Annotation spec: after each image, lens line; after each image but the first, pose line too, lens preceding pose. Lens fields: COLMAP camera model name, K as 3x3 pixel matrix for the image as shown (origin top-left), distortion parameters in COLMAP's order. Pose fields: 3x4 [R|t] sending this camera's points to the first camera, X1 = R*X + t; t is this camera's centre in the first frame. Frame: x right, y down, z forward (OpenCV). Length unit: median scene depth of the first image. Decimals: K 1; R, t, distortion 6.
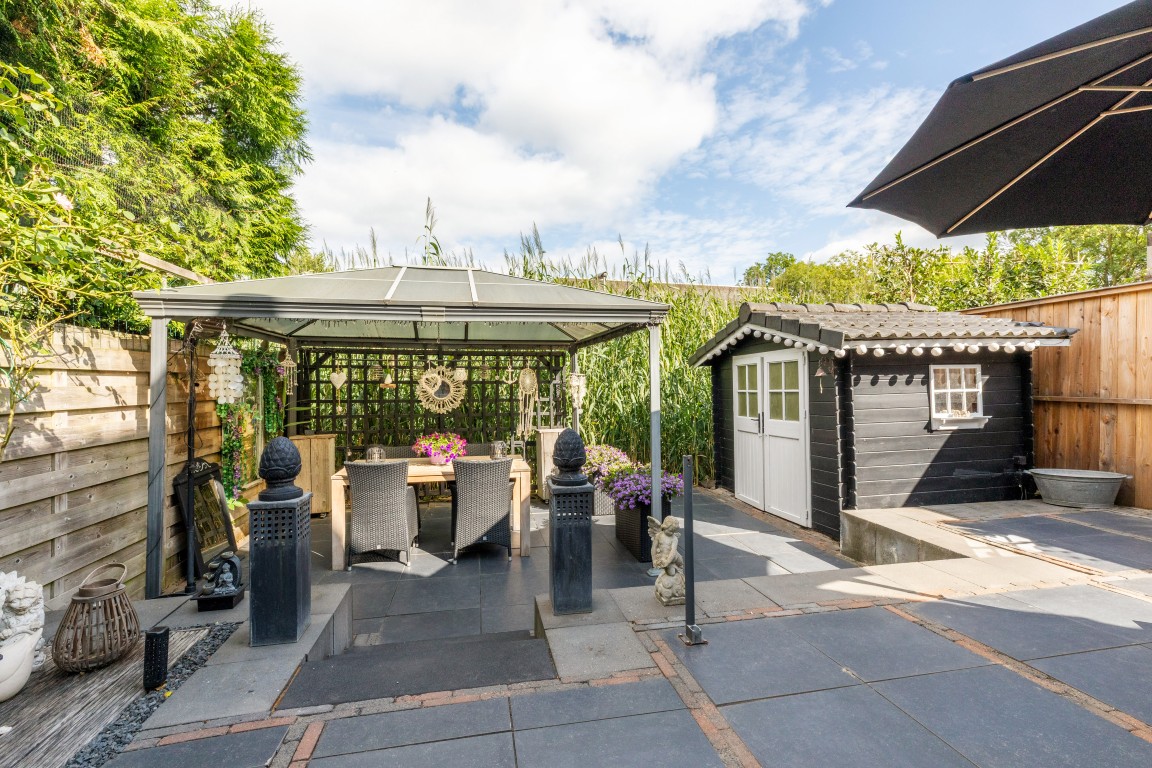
lens RADIAL K [[520.2, 0, 567.2], [0, 520.2, 379.5], [0, 0, 1]] dist [0.008356, -0.000542]
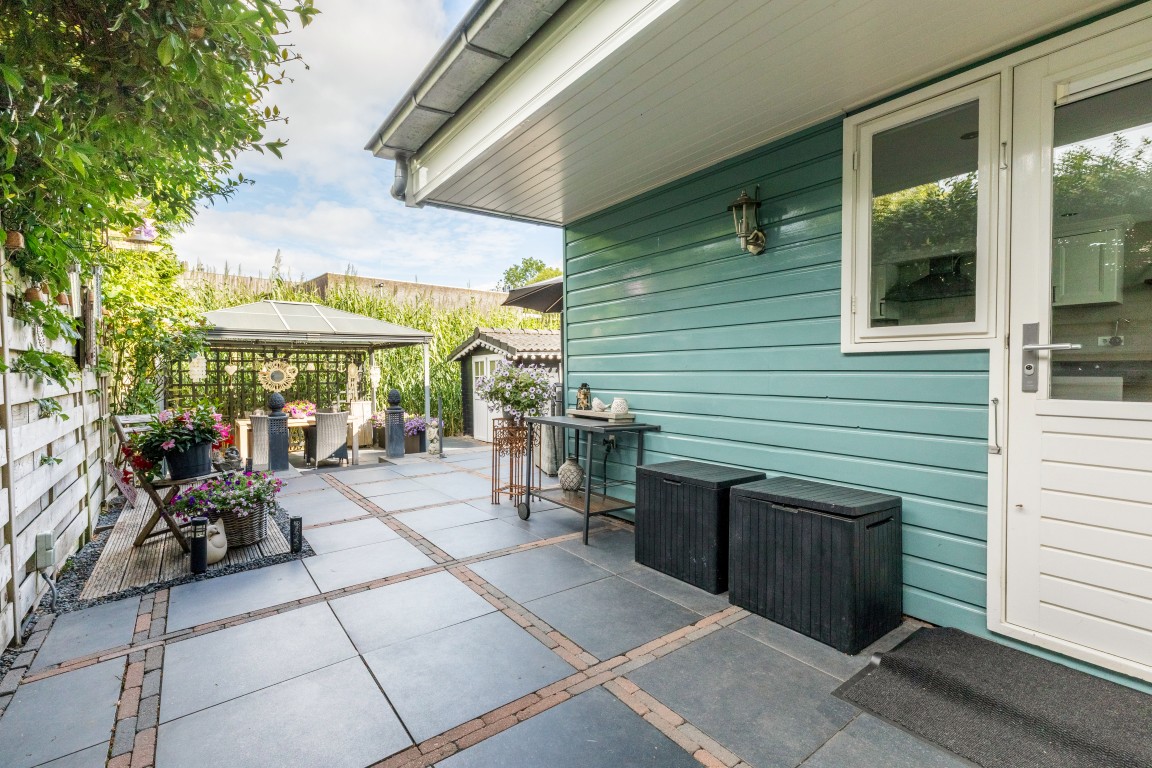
lens RADIAL K [[520.2, 0, 573.2], [0, 520.2, 380.8], [0, 0, 1]] dist [0.008356, -0.000542]
pose [[0.900268, -0.008616, 0.435252, -0.165812], [-0.001485, 0.999738, 0.022862, -0.004420], [-0.435334, -0.021228, 0.900019, -0.890093]]
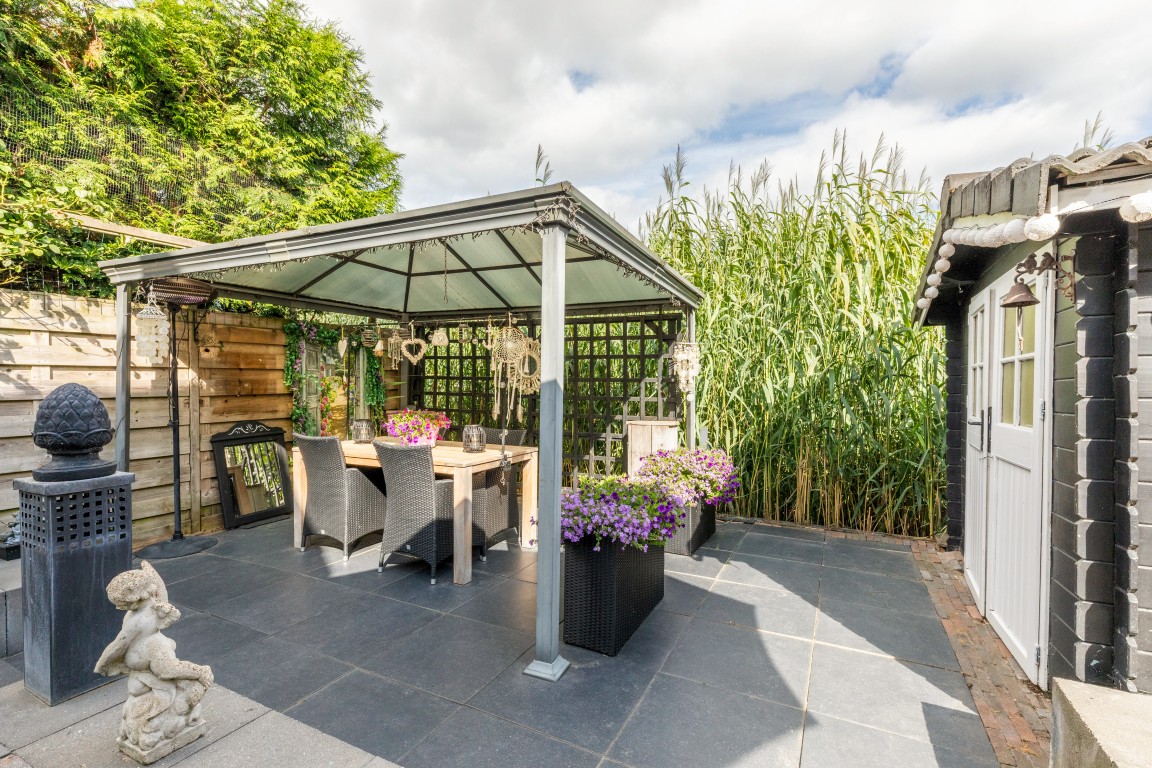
lens RADIAL K [[520.2, 0, 575.2], [0, 520.2, 391.2], [0, 0, 1]] dist [0.008356, -0.000542]
pose [[0.793850, 0.025473, -0.607579, 0.429780], [-0.007514, 0.999457, 0.032085, 0.042051], [0.608067, -0.020906, 0.793611, 0.470406]]
